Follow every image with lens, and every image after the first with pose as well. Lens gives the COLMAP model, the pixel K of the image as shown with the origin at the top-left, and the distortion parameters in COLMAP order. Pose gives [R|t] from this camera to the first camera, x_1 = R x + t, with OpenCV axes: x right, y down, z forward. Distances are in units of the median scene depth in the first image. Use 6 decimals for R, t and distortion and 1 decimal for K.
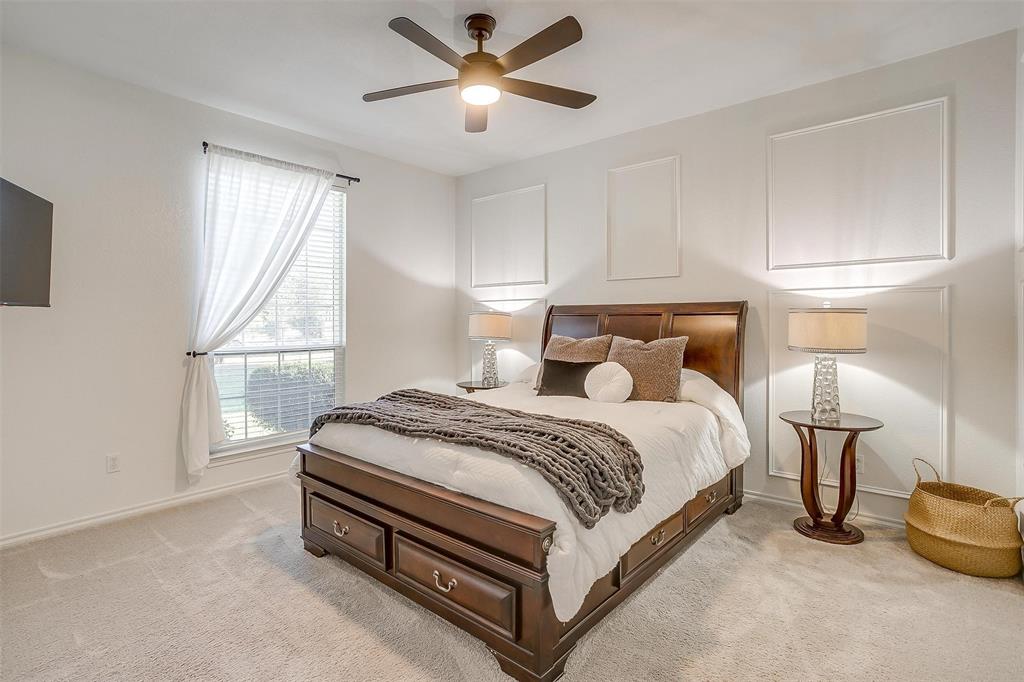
lens RADIAL K [[504.4, 0, 508.4], [0, 504.4, 321.5], [0, 0, 1]] dist [-0.003092, 0.019132]
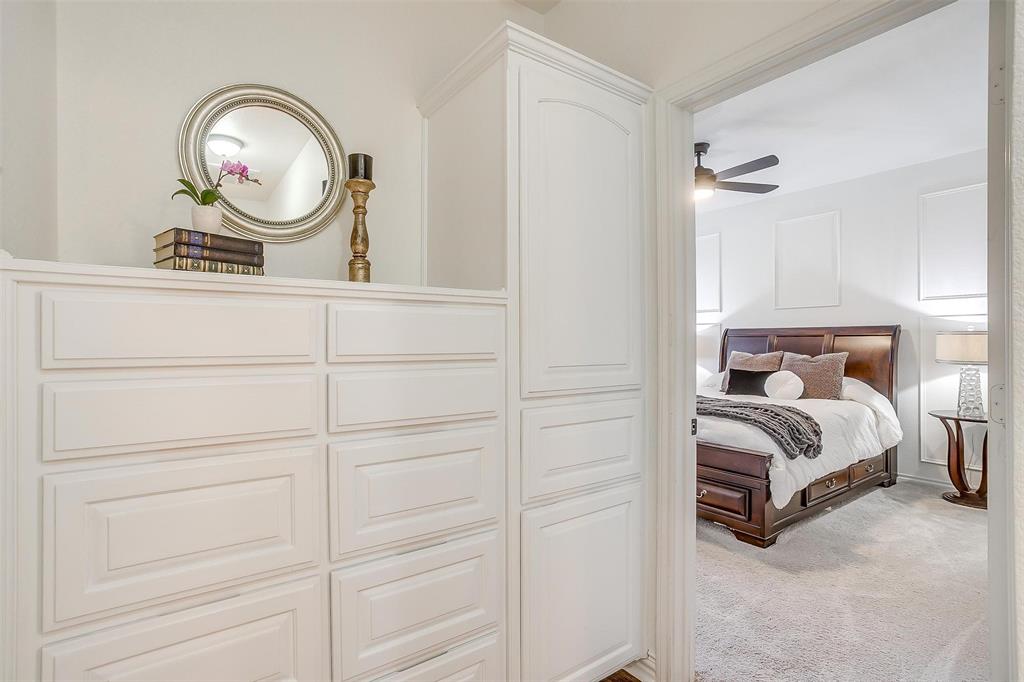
lens RADIAL K [[527.4, 0, 512.0], [0, 527.4, 341.0], [0, 0, 1]] dist [-0.001980, 0.034912]
pose [[0.979955, -0.002652, -0.199203, -0.255020], [0.002579, 0.999996, -0.000625, -0.002001], [0.199204, 0.000098, 0.979958, -0.594268]]
